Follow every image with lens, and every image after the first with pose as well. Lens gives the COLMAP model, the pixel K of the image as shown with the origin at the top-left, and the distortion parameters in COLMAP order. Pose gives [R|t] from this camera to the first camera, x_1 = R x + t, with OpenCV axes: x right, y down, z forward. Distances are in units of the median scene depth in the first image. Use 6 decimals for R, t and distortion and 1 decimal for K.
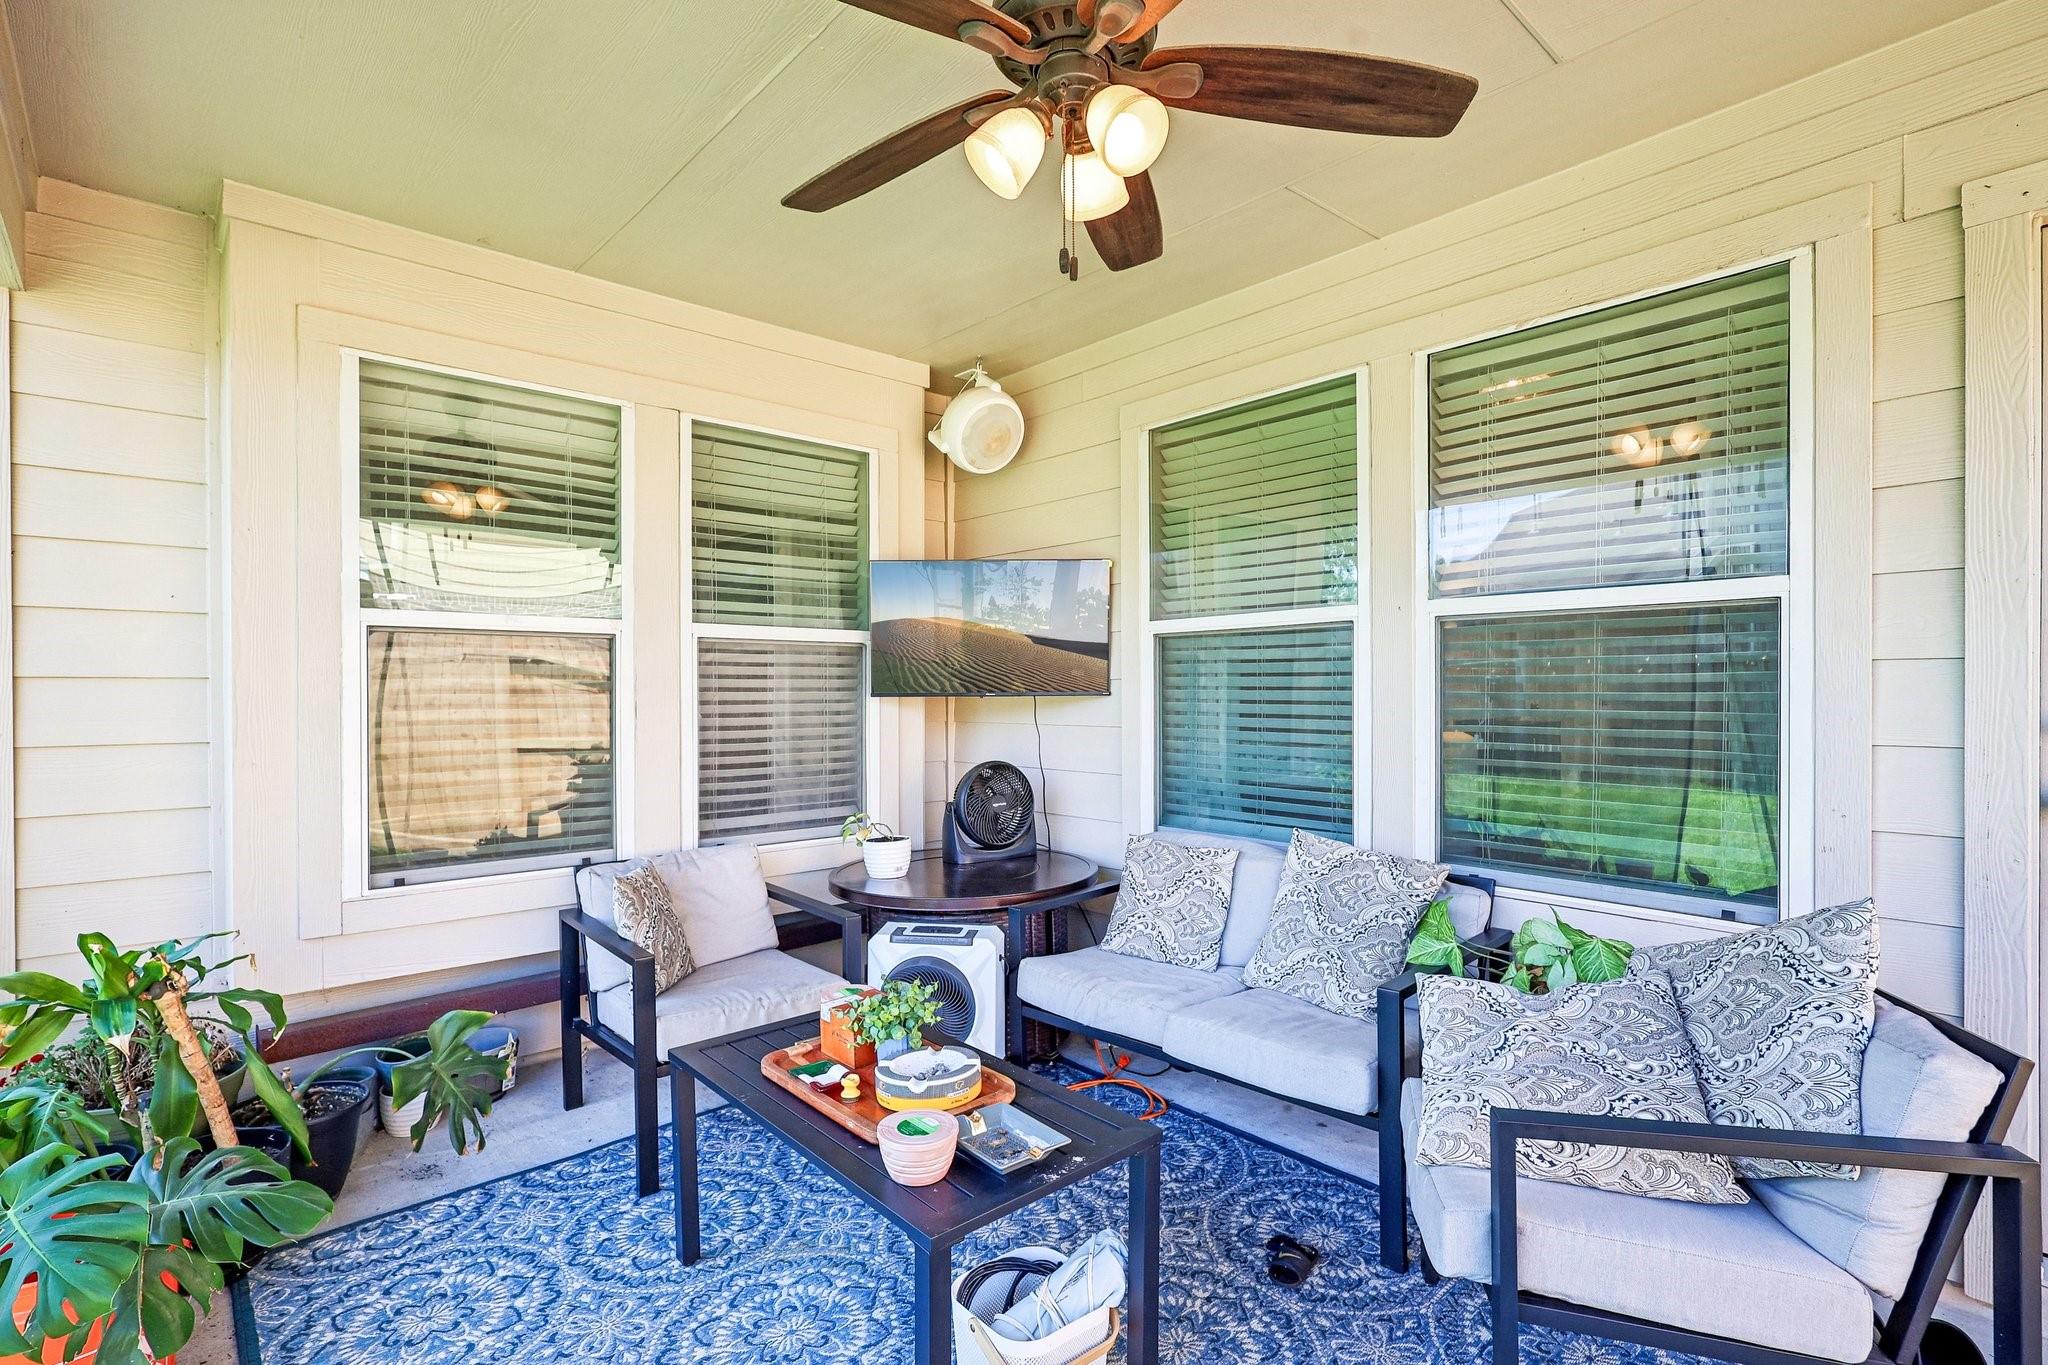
lens RADIAL K [[979.6, 0, 1023.7], [0, 979.6, 689.5], [0, 0, 1]] dist [-0.005346, 0.002631]
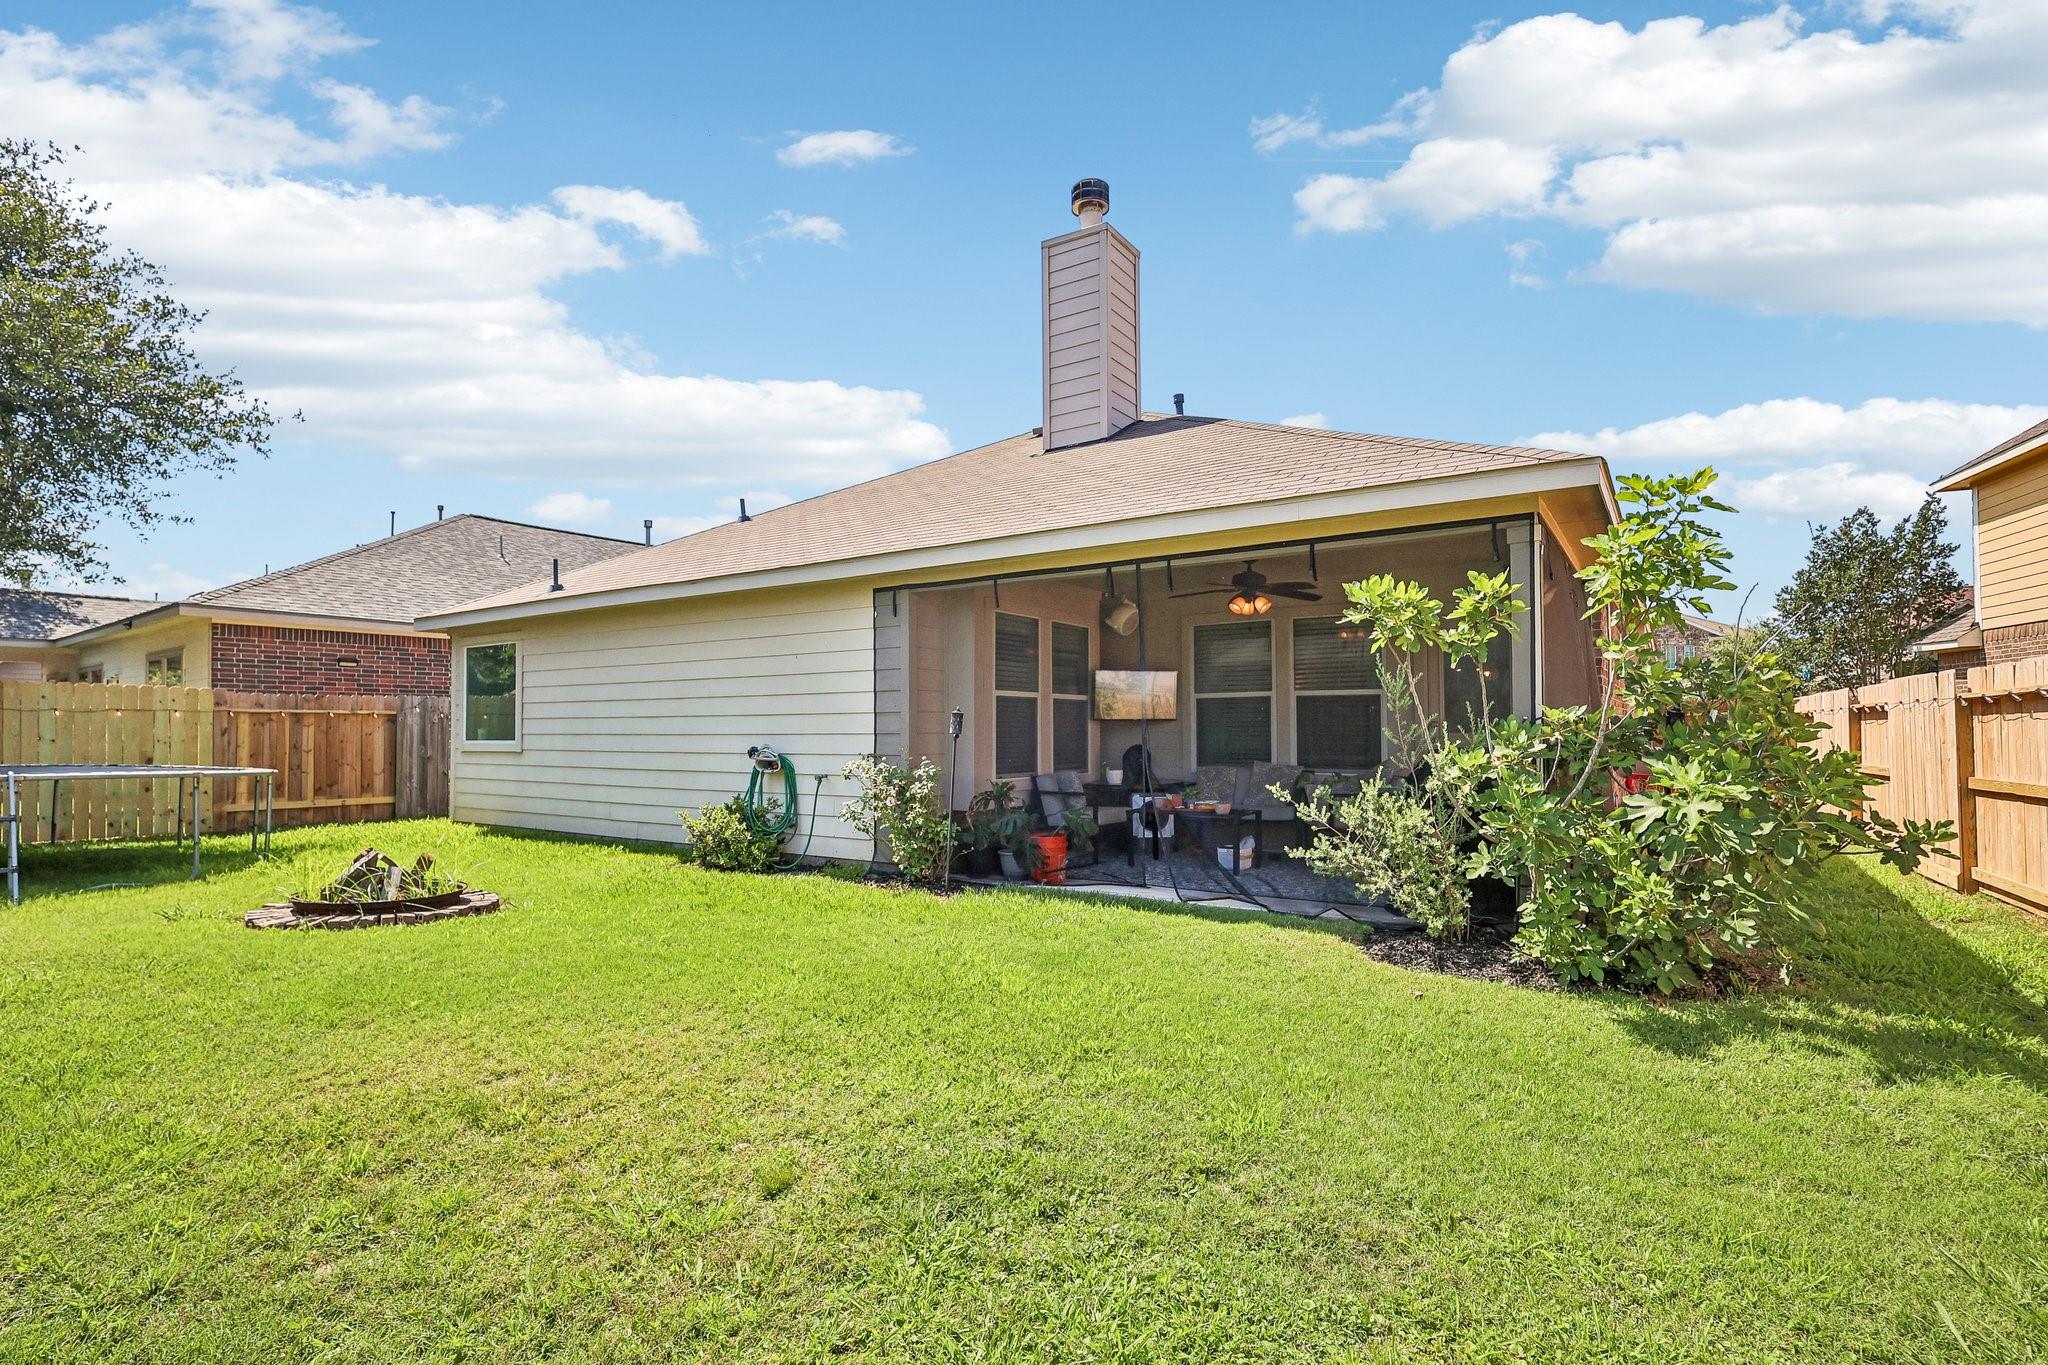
lens RADIAL K [[979.6, 0, 1019.9], [0, 979.6, 692.3], [0, 0, 1]] dist [-0.005346, 0.002631]
pose [[0.969970, 0.010267, 0.243006, -1.265236], [-0.001757, 0.999378, -0.035210, 0.032134], [-0.243217, 0.033725, 0.969386, -1.956820]]
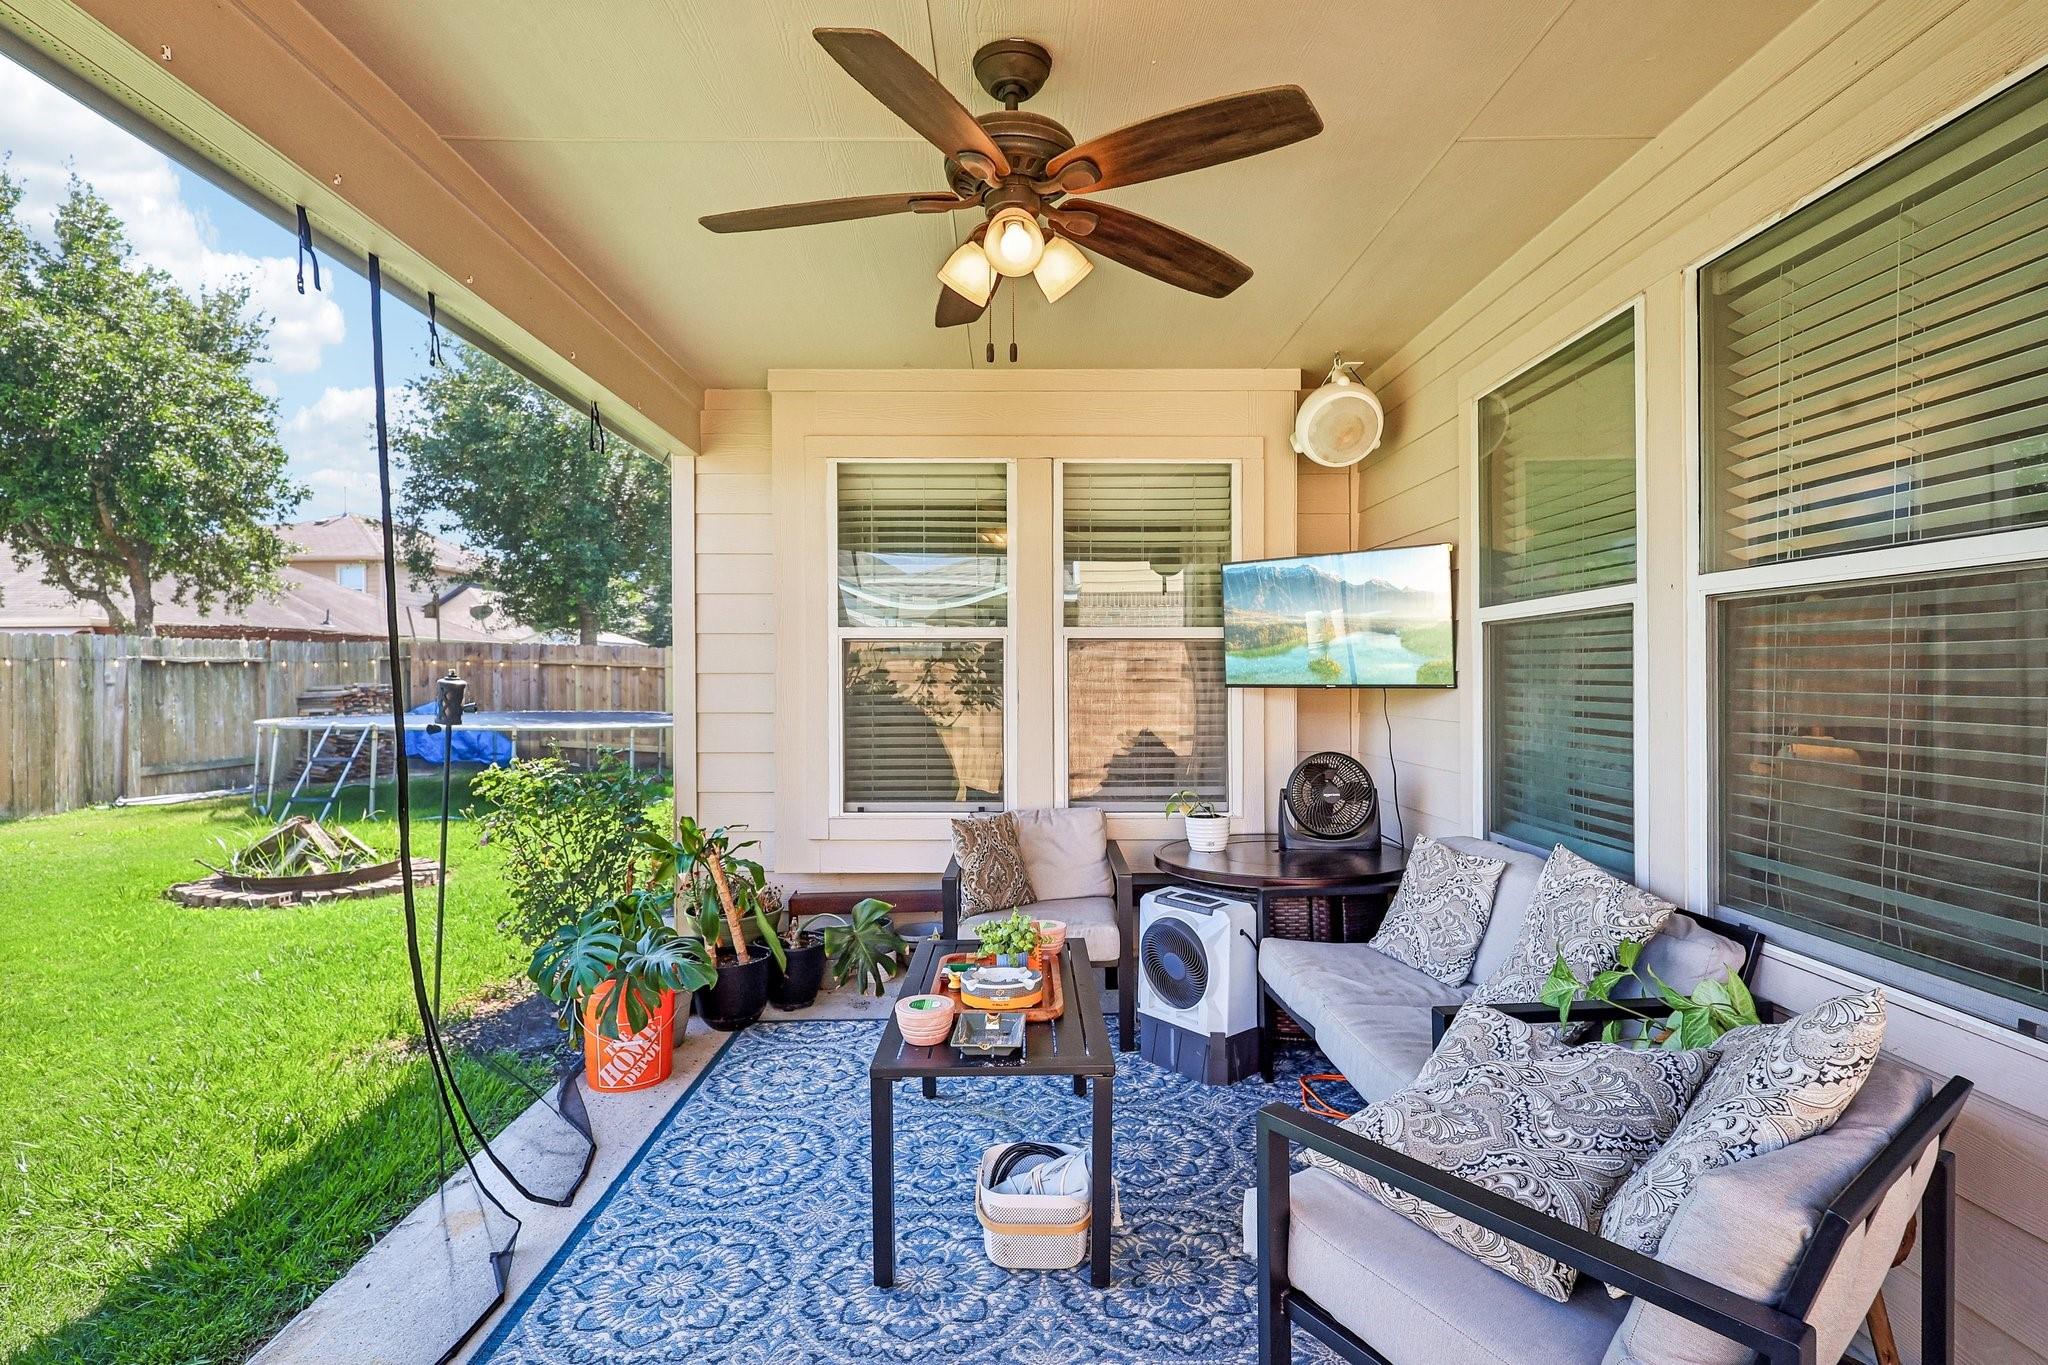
lens RADIAL K [[979.6, 0, 1022.0], [0, 979.6, 679.2], [0, 0, 1]] dist [-0.005346, 0.002631]
pose [[0.757586, 0.004315, -0.652721, 0.486259], [0.000215, 0.999976, 0.006861, -0.011400], [0.652735, -0.005338, 0.757568, 0.027200]]
